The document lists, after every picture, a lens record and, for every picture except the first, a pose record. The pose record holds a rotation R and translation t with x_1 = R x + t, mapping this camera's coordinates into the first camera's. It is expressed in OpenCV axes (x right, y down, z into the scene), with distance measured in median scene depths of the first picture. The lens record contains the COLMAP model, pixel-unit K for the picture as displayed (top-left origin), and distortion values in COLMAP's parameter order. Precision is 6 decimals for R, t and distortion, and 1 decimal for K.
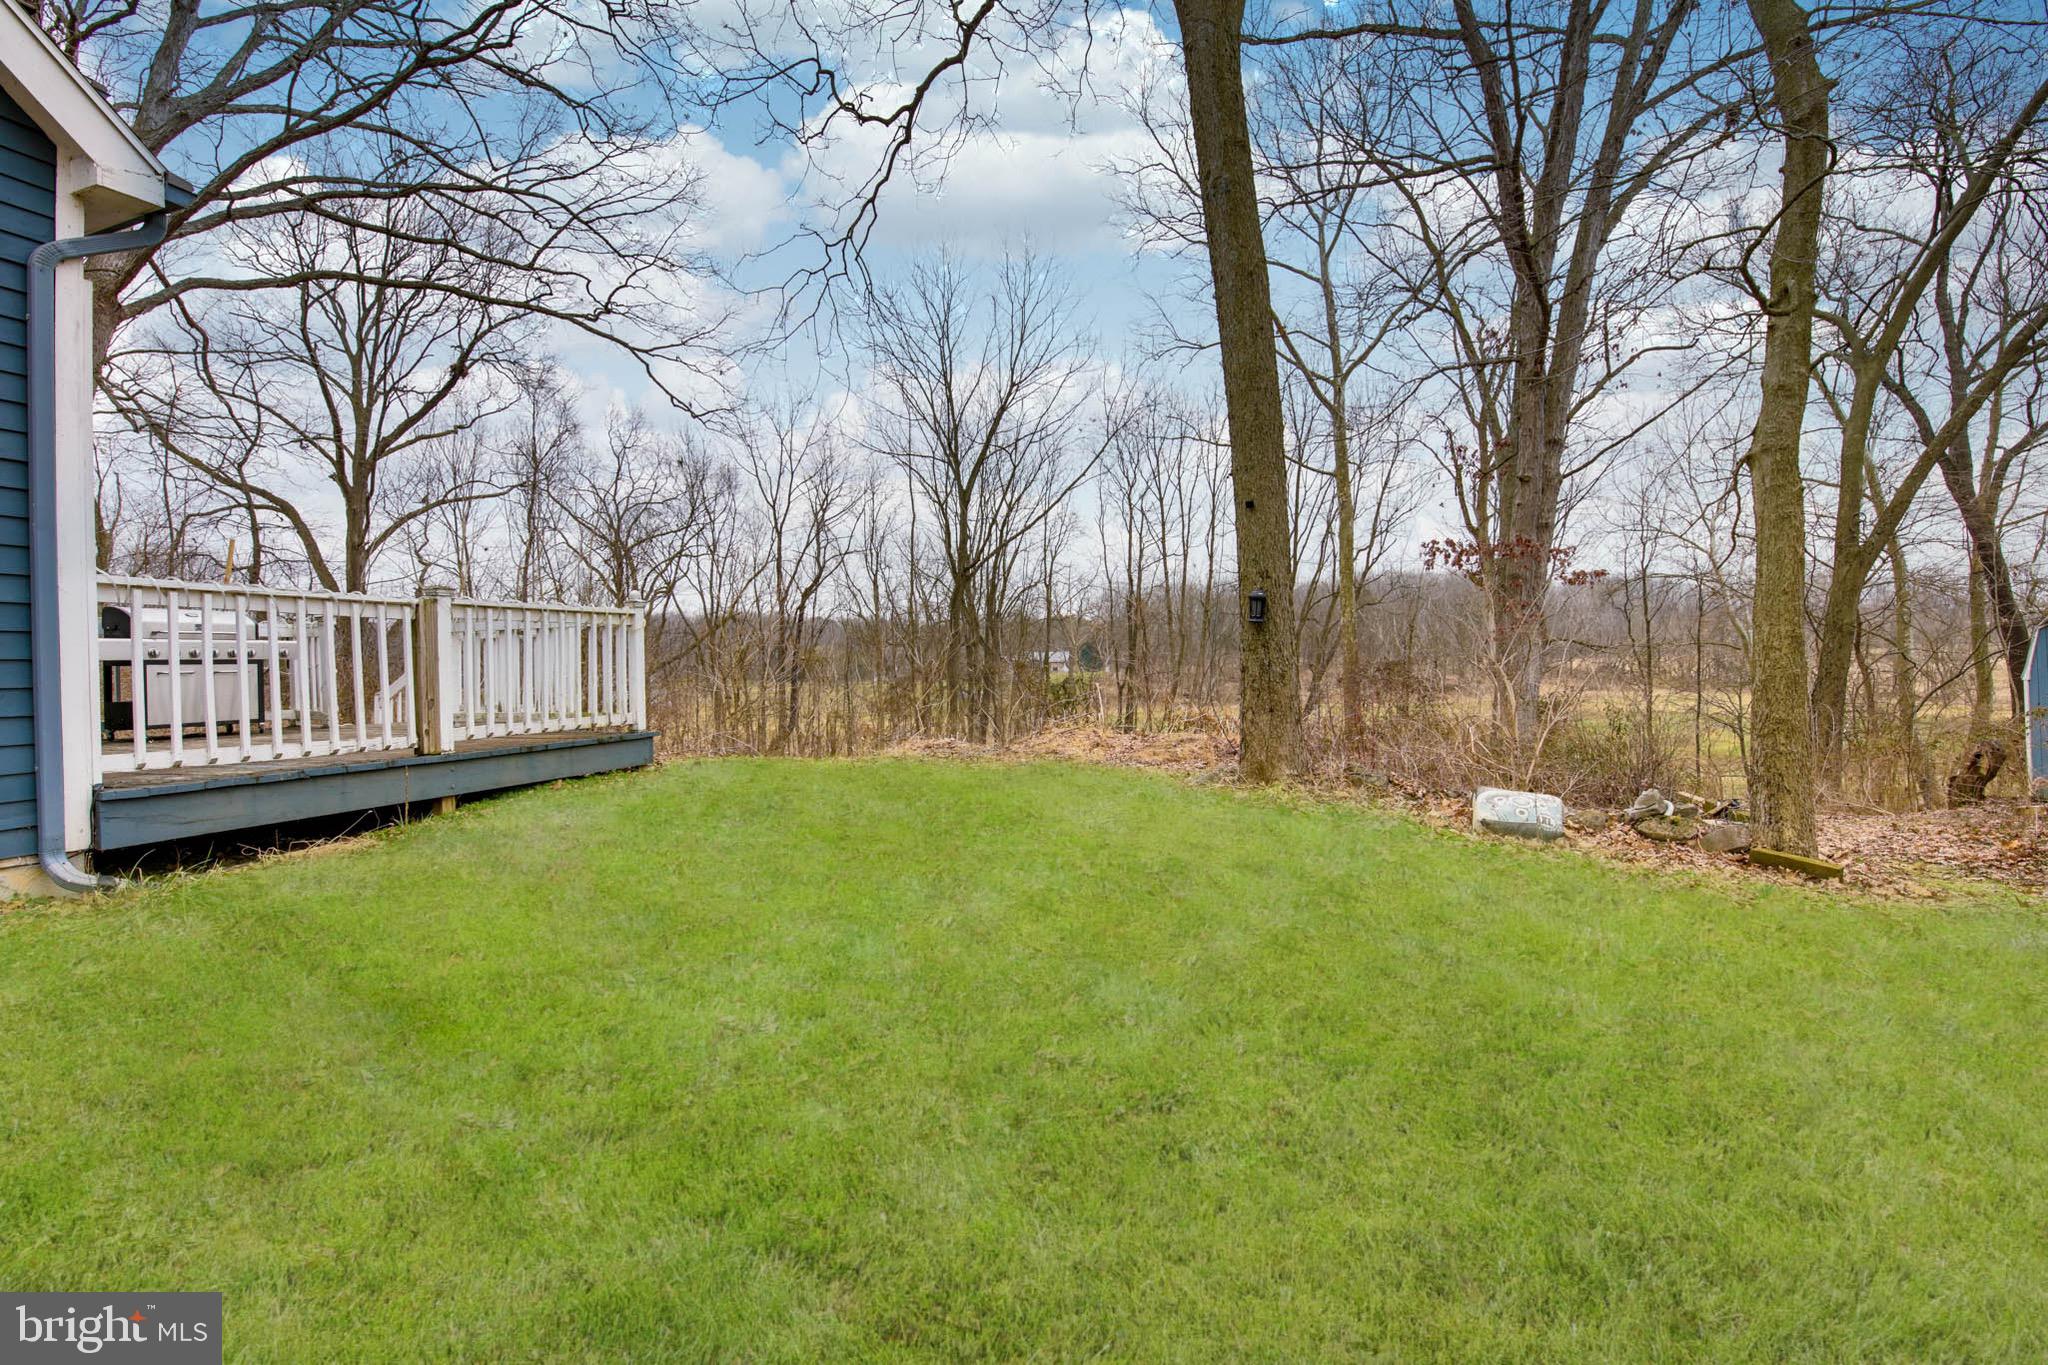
lens RADIAL K [[869.7, 0, 1024.0], [0, 869.7, 682.5], [0, 0, 1]] dist [-0.015213, -0.005151]
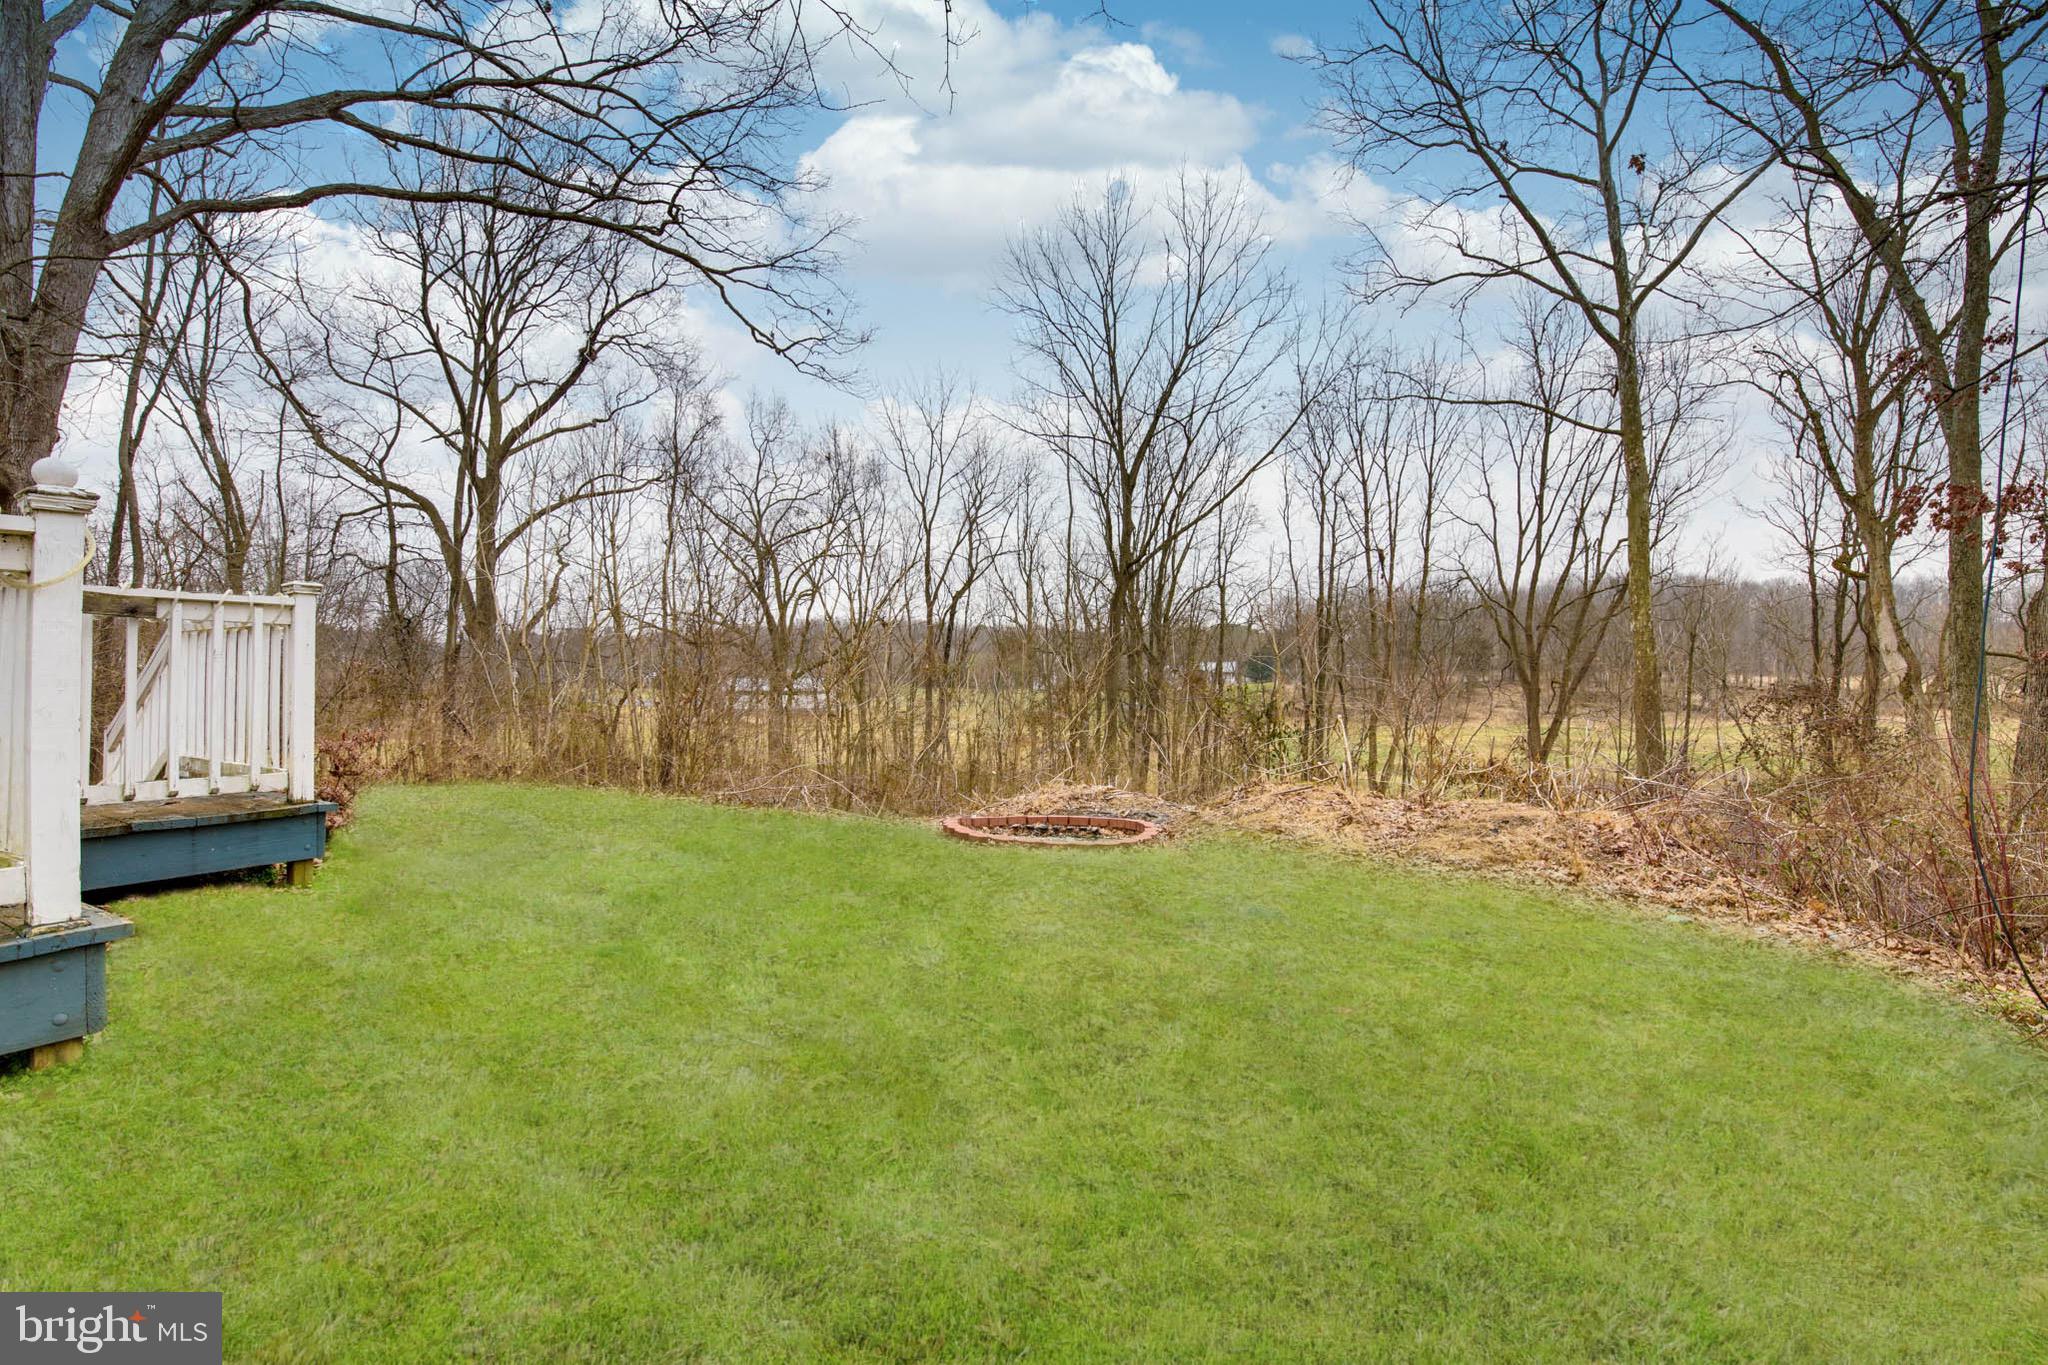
lens RADIAL K [[869.7, 0, 1024.0], [0, 869.7, 682.5], [0, 0, 1]] dist [-0.015213, -0.005151]
pose [[0.983248, 0.015842, -0.181582, -0.009702], [-0.017589, 0.999813, -0.008014, -0.004935], [0.181422, 0.011073, 0.983343, 0.119859]]
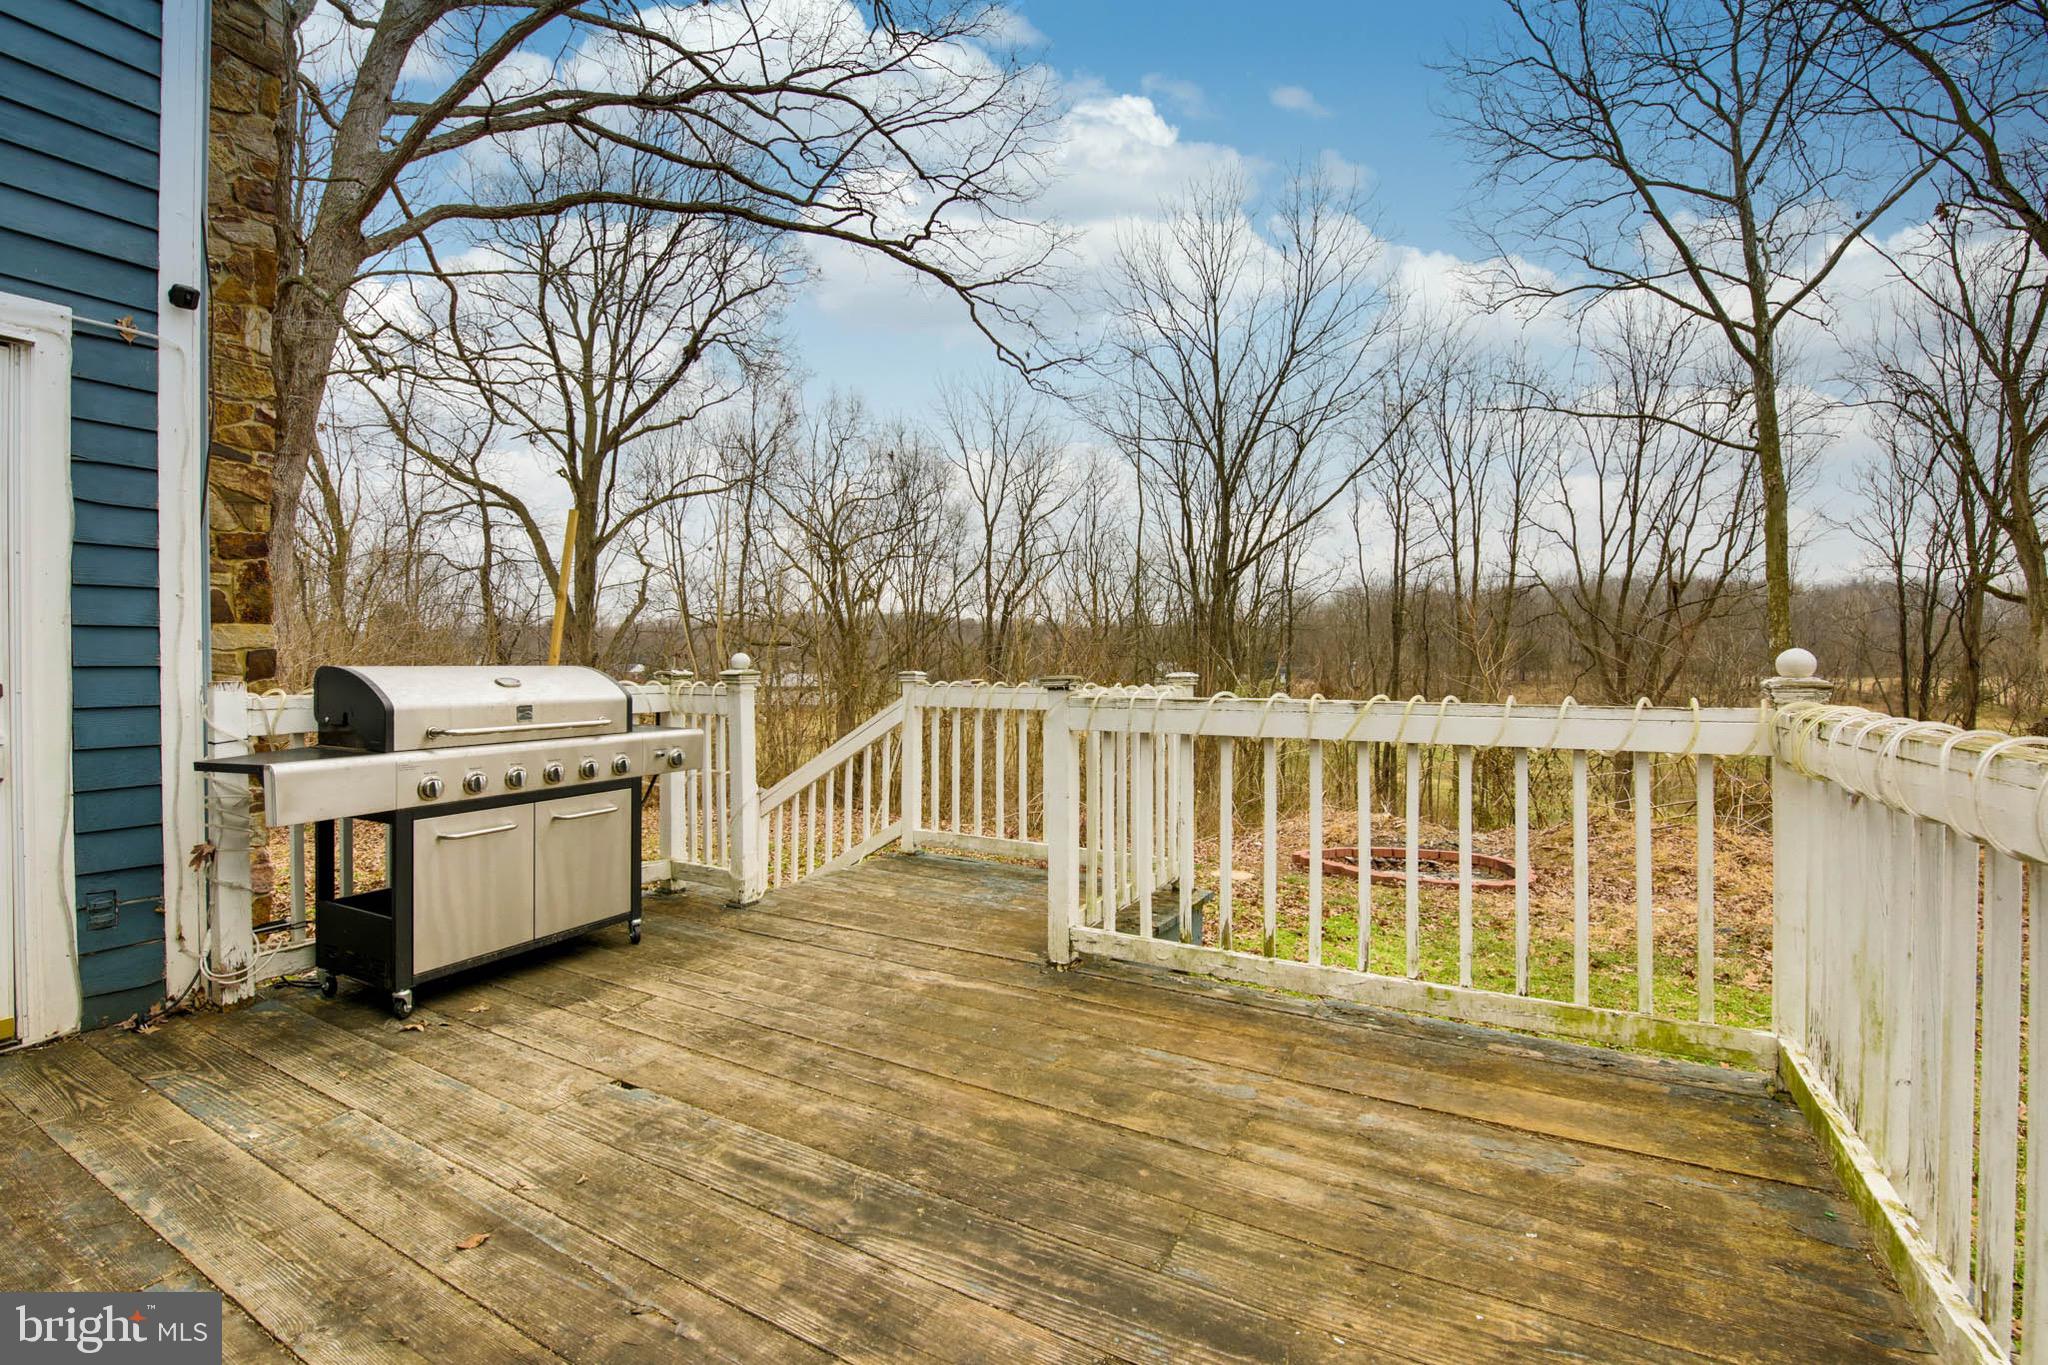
lens RADIAL K [[886.7, 0, 1029.6], [0, 886.7, 687.4], [0, 0, 1]] dist [-0.019759, -0.000682]
pose [[0.986696, 0.022329, -0.161035, -0.103249], [-0.022223, 0.999750, 0.002457, -0.012861], [0.161050, 0.001155, 0.986946, 0.097053]]
